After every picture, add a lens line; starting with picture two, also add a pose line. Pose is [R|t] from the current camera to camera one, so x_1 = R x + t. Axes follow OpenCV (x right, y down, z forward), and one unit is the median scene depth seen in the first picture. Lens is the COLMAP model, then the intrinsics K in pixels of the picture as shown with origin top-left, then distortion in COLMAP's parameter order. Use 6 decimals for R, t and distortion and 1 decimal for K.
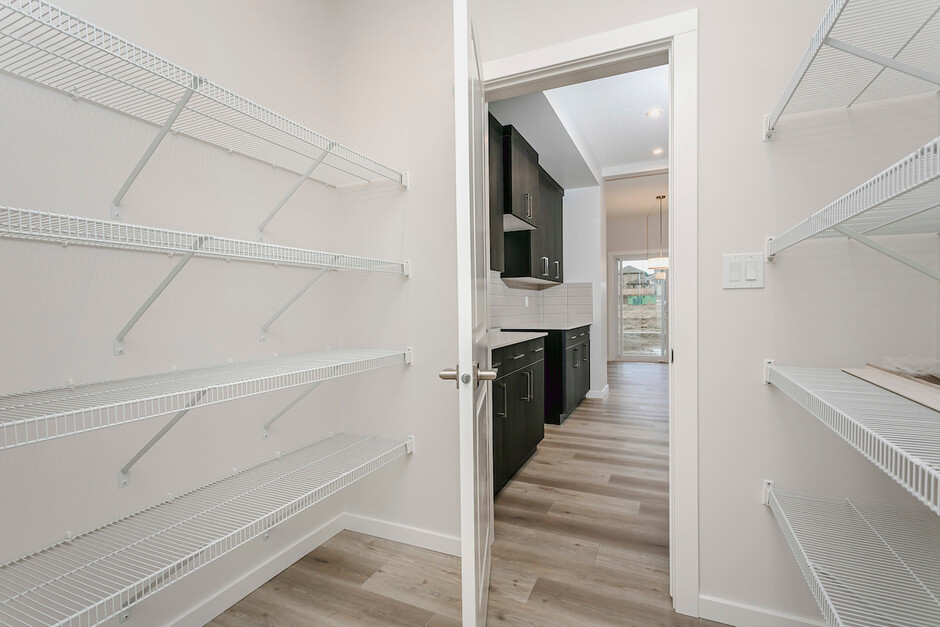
lens RADIAL K [[449.2, 0, 465.6], [0, 449.2, 312.6], [0, 0, 1]] dist [0.003291, 0.001237]
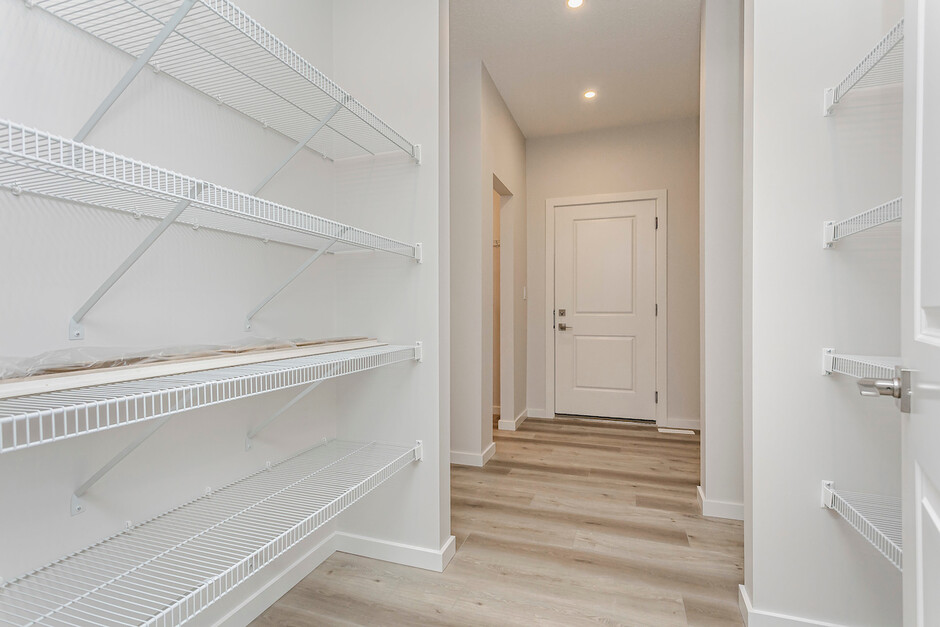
lens RADIAL K [[446.1, 0, 466.9], [0, 446.1, 311.8], [0, 0, 1]] dist [-0.001303, -0.000445]
pose [[0.995400, 0.012891, 0.094934, -0.144114], [-0.010938, 0.999718, -0.021064, 0.047546], [-0.095178, 0.019929, 0.995261, 0.140293]]
